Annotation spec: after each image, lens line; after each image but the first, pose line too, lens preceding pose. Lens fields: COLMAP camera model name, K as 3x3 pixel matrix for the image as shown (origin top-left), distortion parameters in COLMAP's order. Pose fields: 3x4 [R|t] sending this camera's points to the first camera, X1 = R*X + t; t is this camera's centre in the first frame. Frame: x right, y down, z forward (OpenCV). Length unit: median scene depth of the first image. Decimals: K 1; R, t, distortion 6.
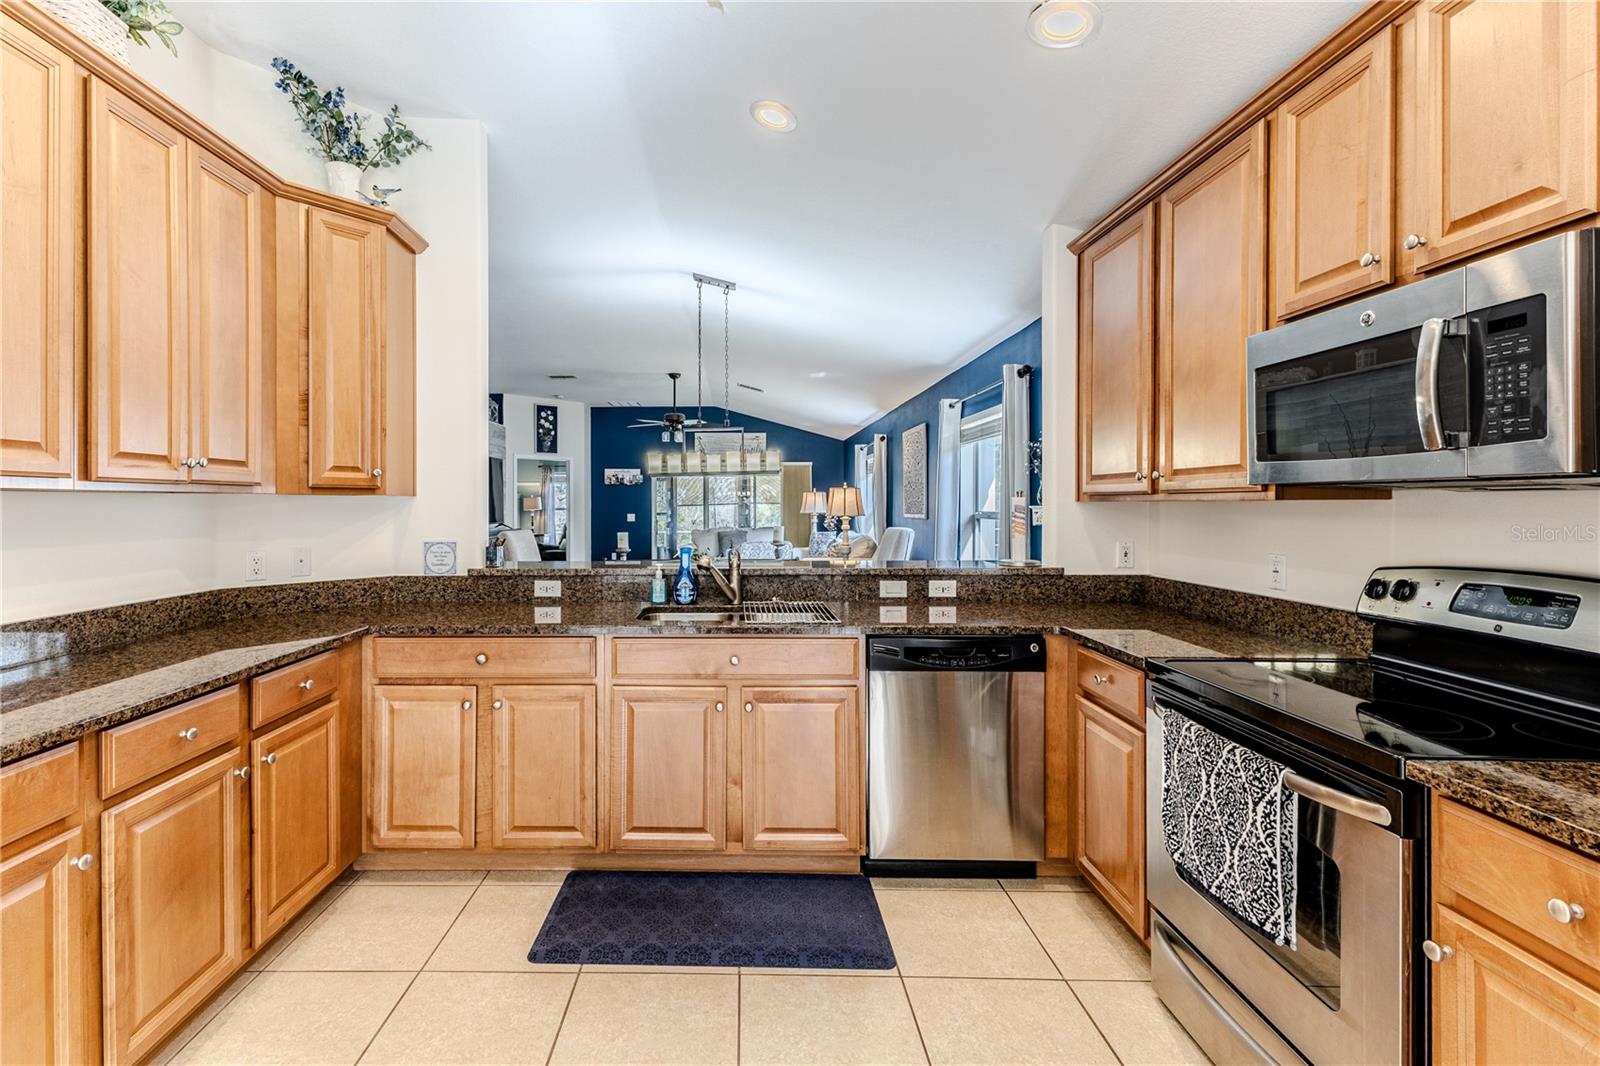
lens RADIAL K [[712.2, 0, 731.7], [0, 712.2, 503.0], [0, 0, 1]] dist [-0.000329, -0.000473]
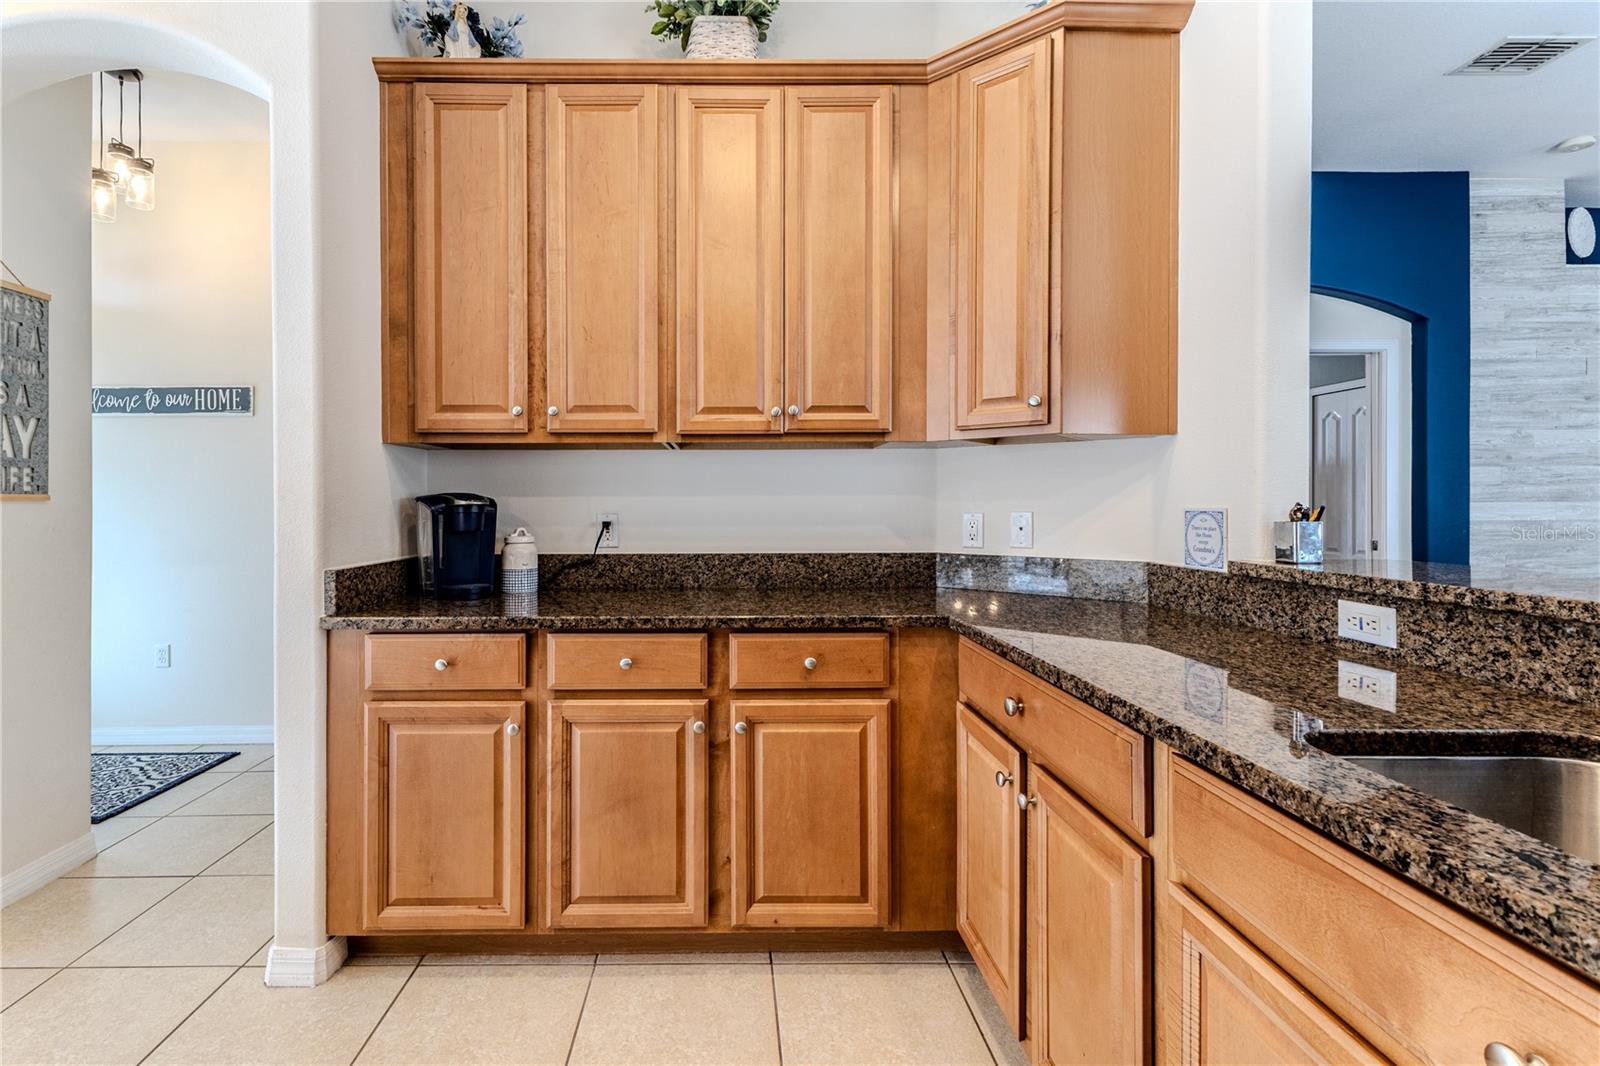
lens RADIAL K [[712.2, 0, 731.7], [0, 712.2, 503.0], [0, 0, 1]] dist [-0.000329, -0.000473]
pose [[0.017486, 0.000672, -0.999847, 0.217815], [0.003830, 0.999992, 0.000739, 0.064170], [0.999840, -0.003843, 0.017483, 0.838409]]
